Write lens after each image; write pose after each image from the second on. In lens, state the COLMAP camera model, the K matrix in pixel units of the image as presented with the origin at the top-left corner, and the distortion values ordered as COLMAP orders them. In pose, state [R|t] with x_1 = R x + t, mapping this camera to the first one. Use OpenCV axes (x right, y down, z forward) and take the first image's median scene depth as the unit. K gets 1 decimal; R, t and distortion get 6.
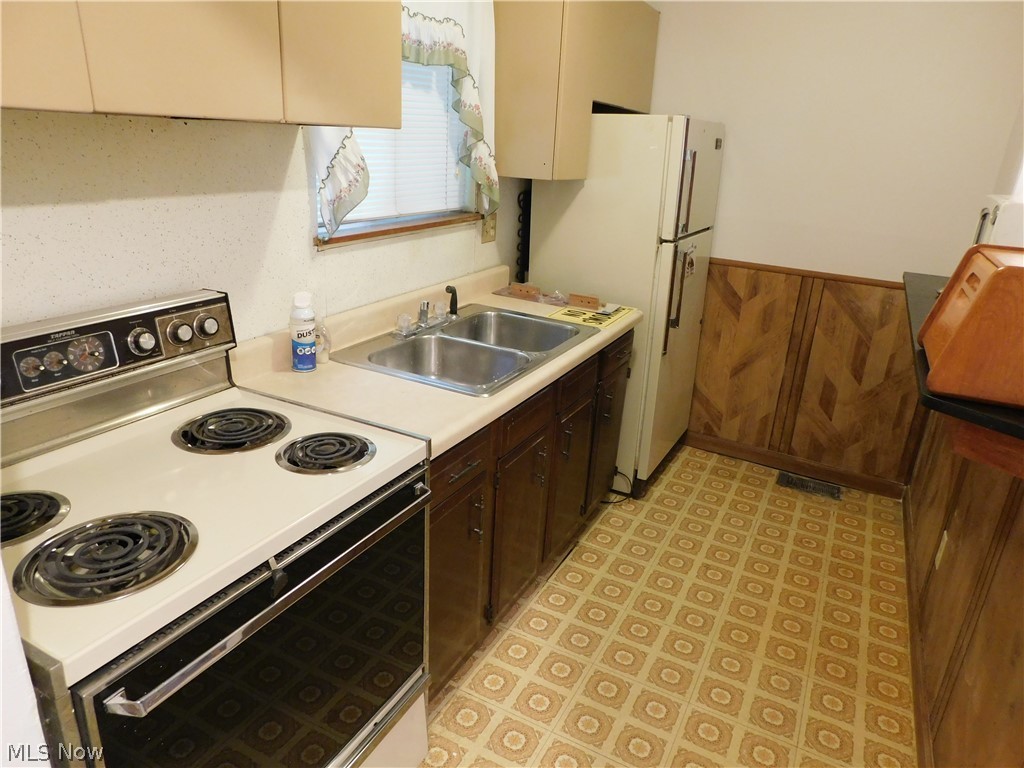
lens RADIAL K [[684.9, 0, 520.9], [0, 684.9, 377.7], [0, 0, 1]] dist [-0.063392, 0.045917]
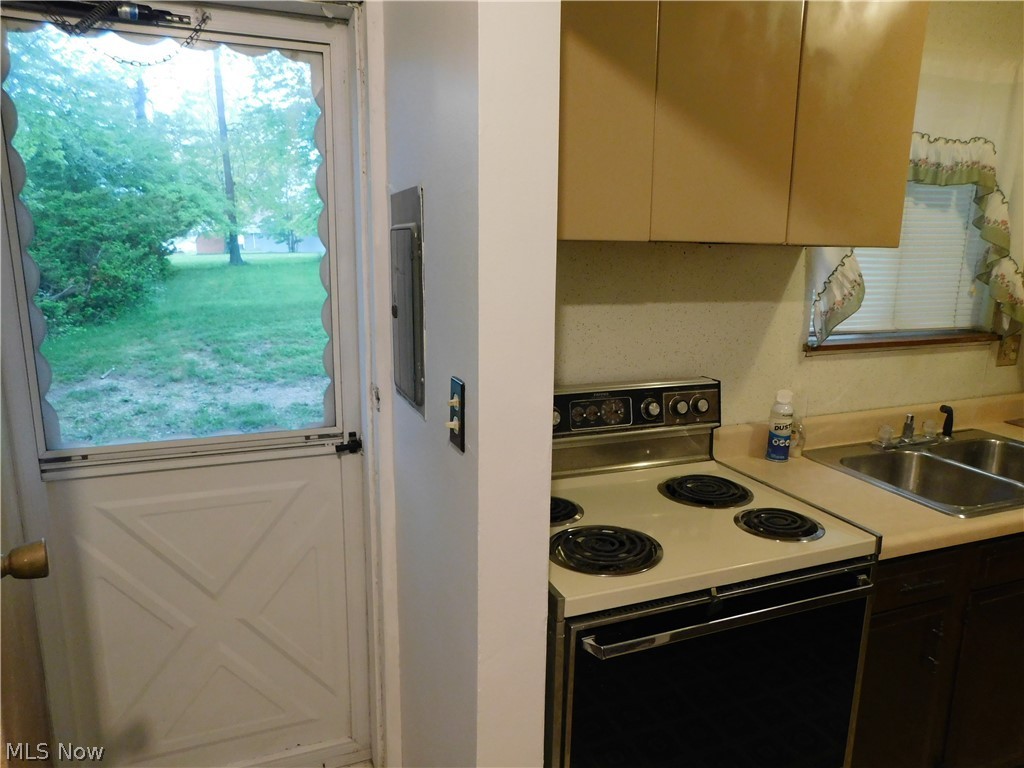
lens RADIAL K [[684.9, 0, 514.2], [0, 684.9, 391.7], [0, 0, 1]] dist [-0.063392, 0.045917]
pose [[0.752290, 0.098154, -0.651479, 0.086800], [-0.193975, 0.978008, -0.076641, 0.059039], [0.629629, 0.184027, 0.754786, -0.151485]]
